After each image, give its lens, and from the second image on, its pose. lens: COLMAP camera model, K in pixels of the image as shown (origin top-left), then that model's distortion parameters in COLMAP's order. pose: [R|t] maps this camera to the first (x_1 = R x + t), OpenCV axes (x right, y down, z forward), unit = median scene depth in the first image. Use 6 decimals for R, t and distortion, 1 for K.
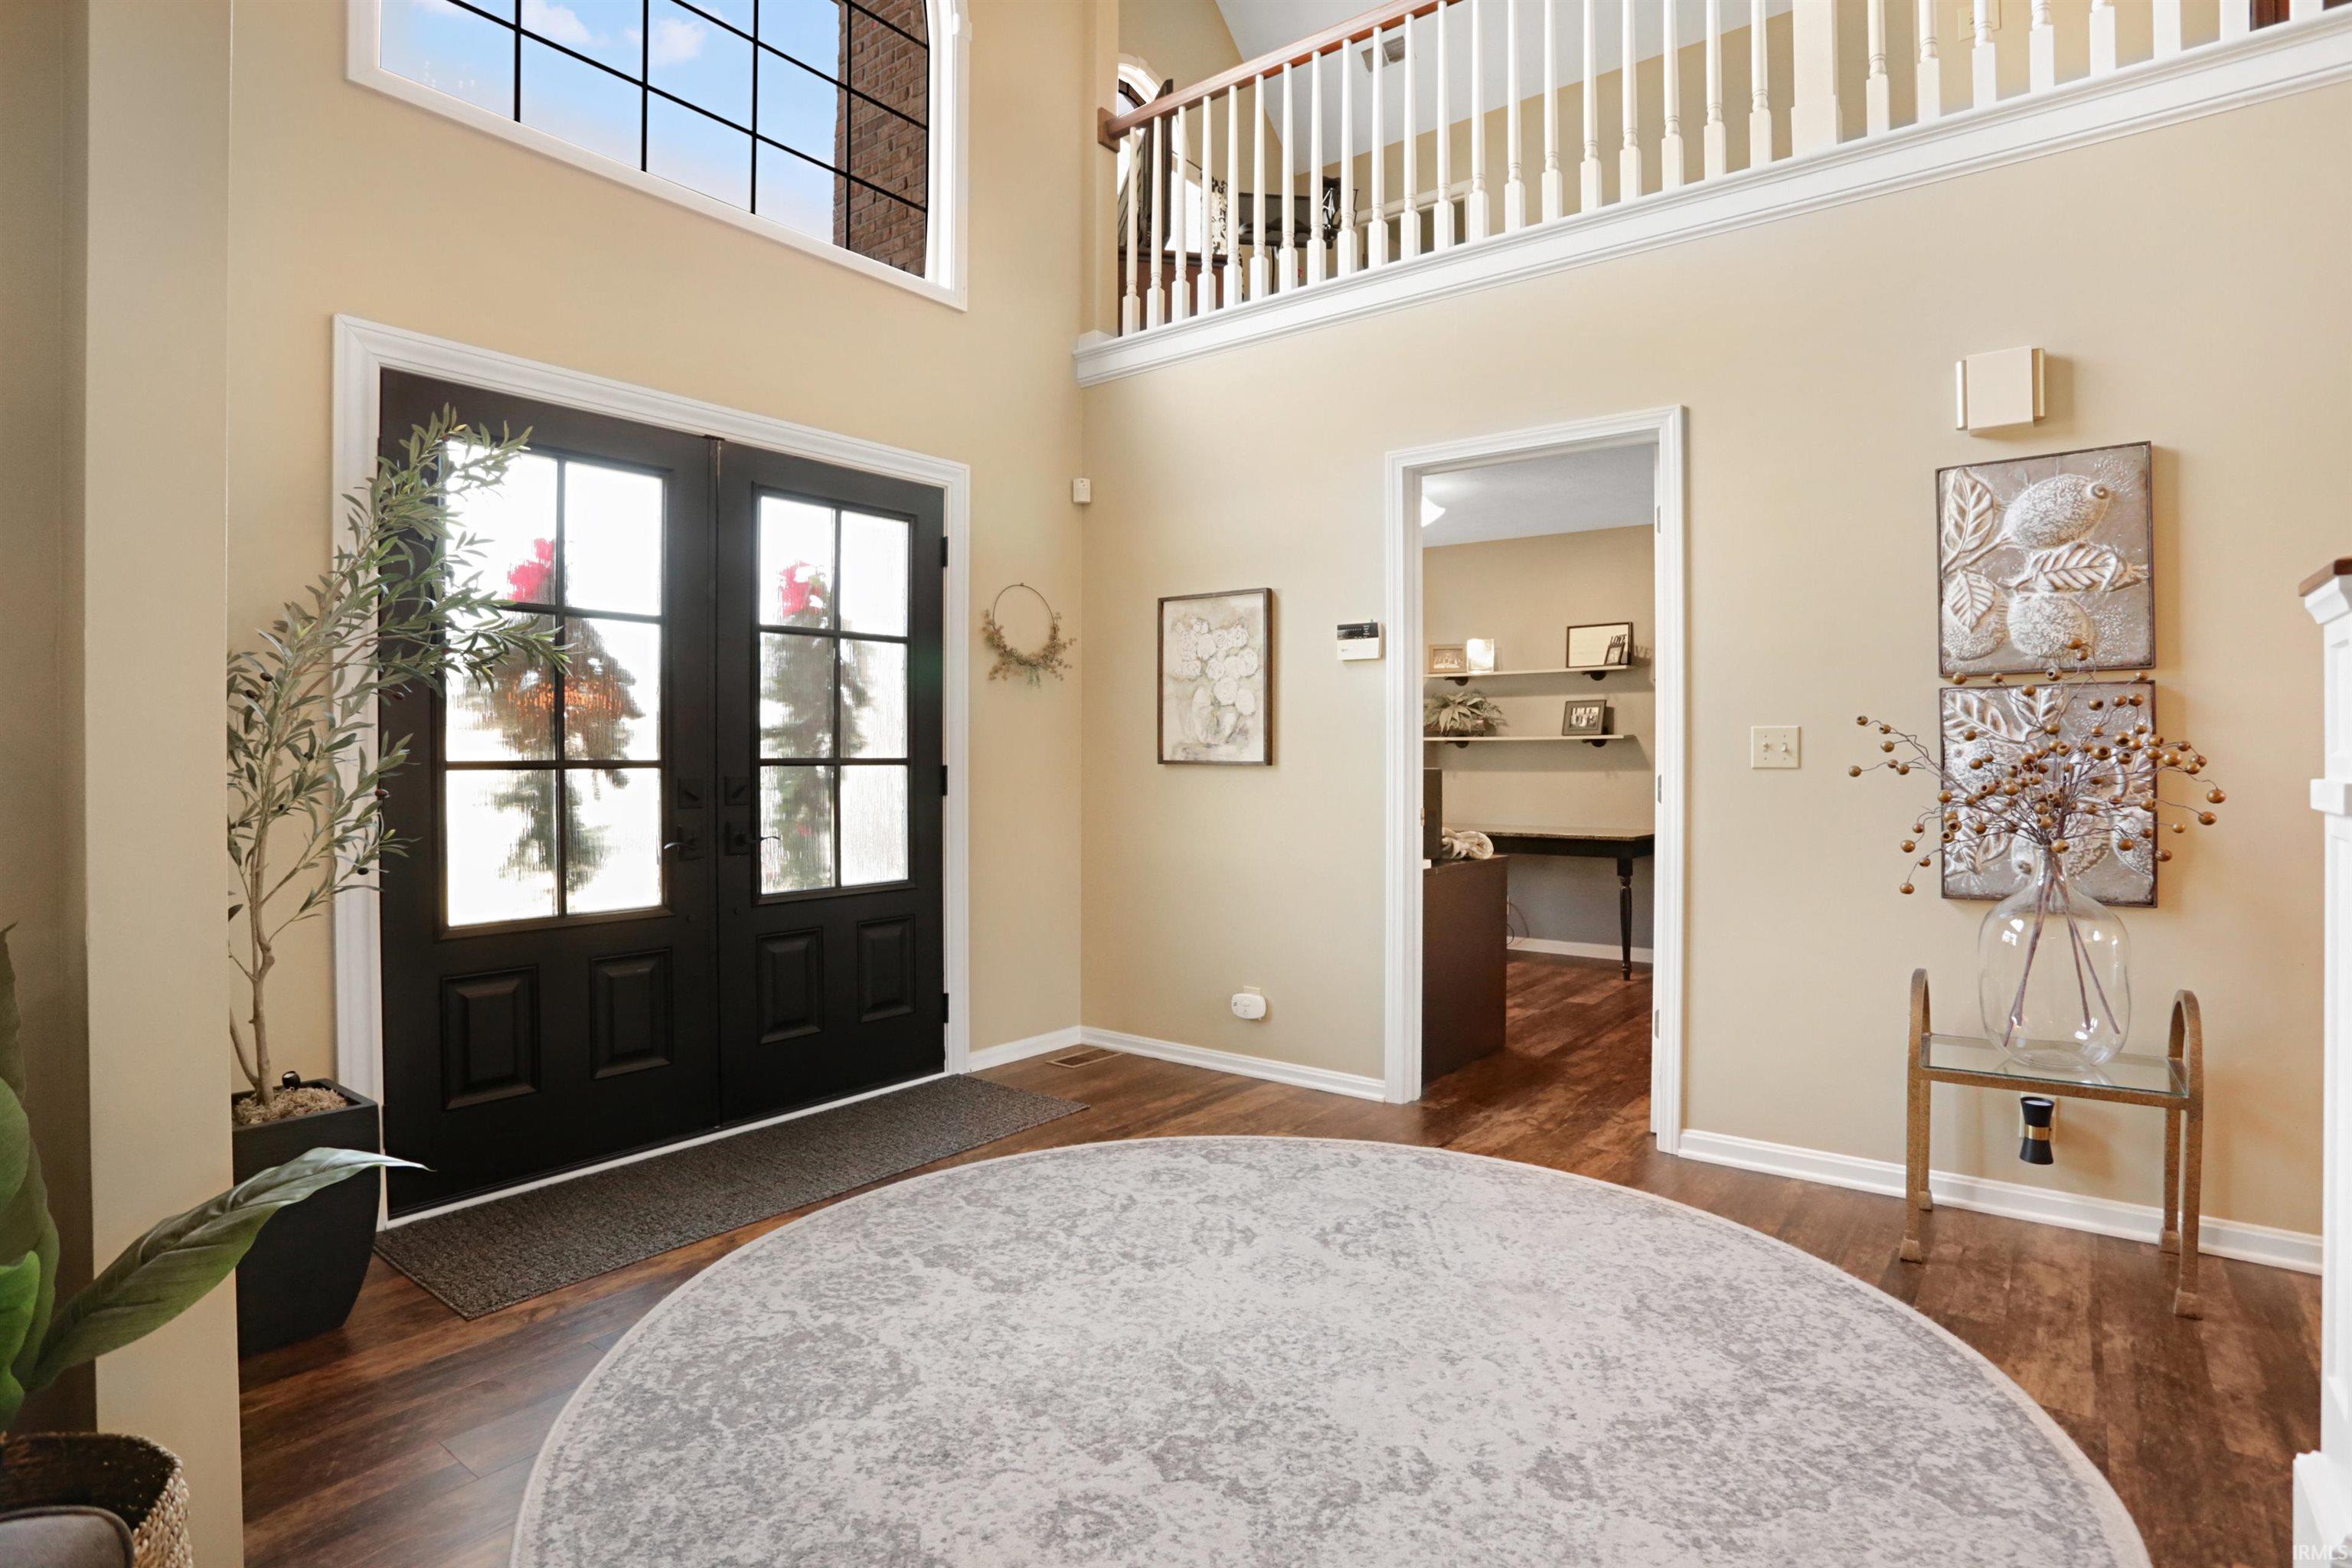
lens RADIAL K [[1218.7, 0, 1175.5], [0, 1218.7, 770.3], [0, 0, 1]] dist [0.004949, 0.002476]
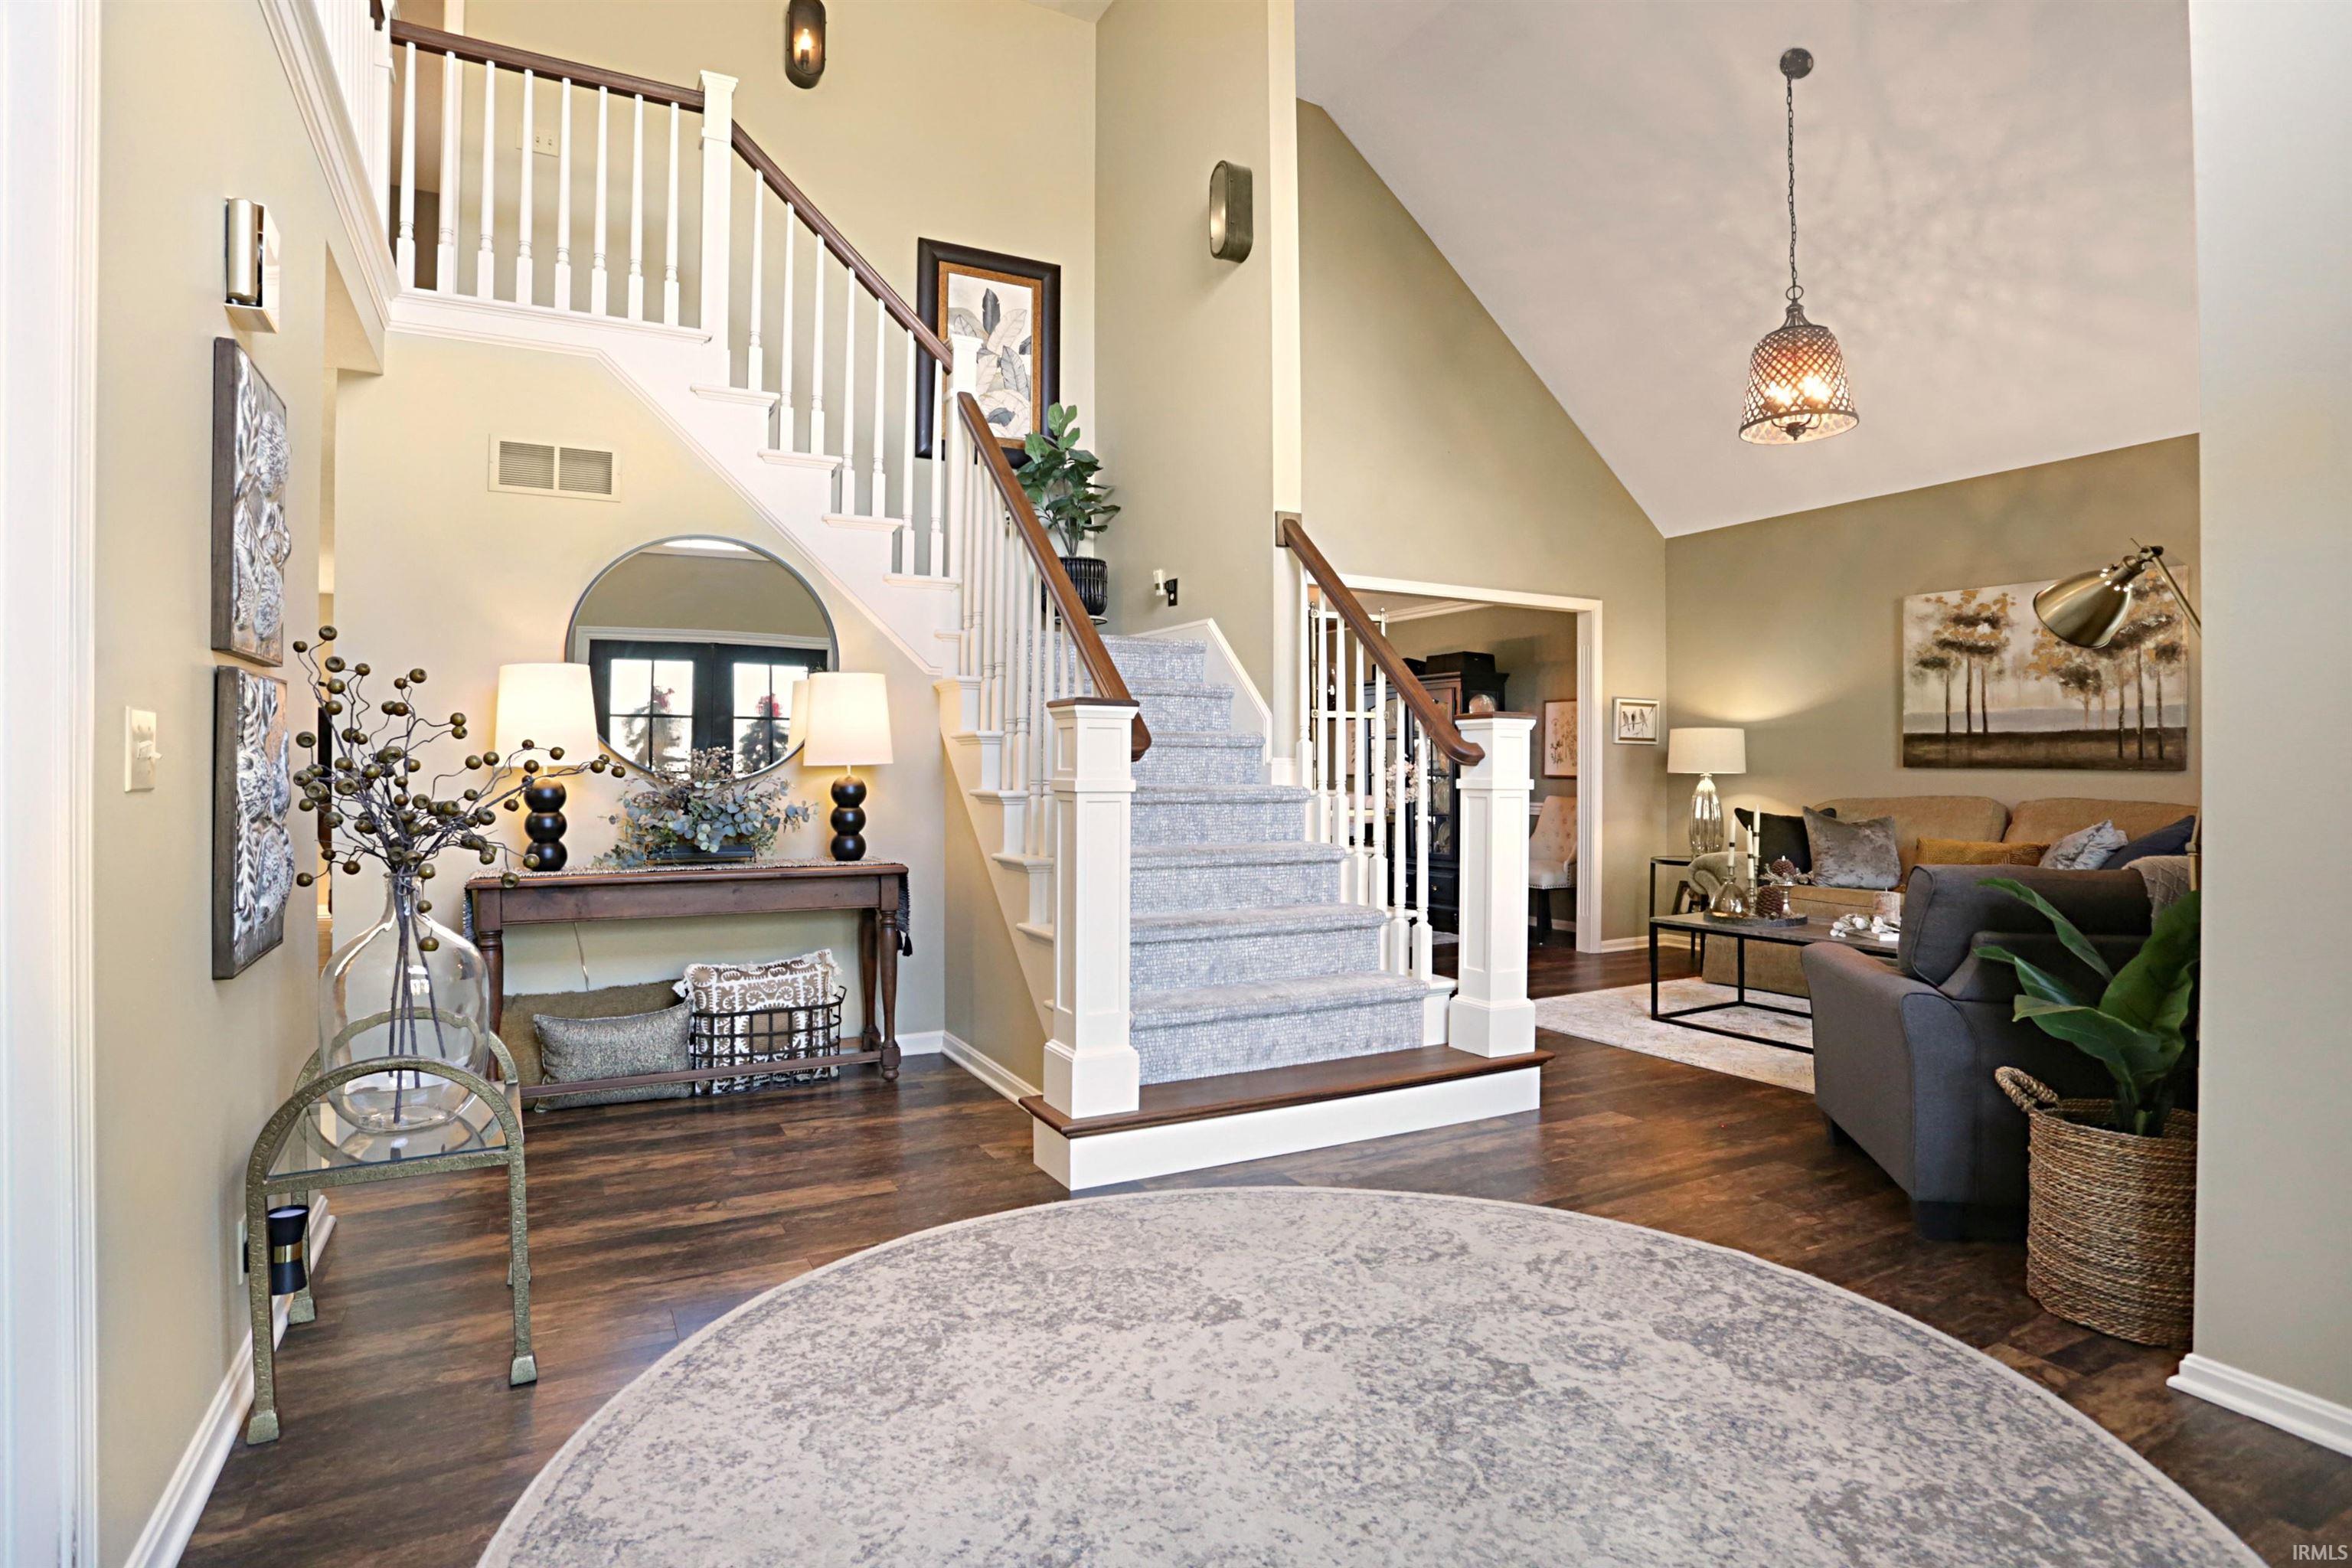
lens RADIAL K [[1218.7, 0, 1177.5], [0, 1218.7, 772.9], [0, 0, 1]] dist [0.004949, 0.002476]
pose [[-0.914062, -0.006397, 0.405525, -0.162657], [-0.004976, 0.999977, 0.004560, -0.013238], [-0.405545, 0.002150, -0.914073, 2.041917]]
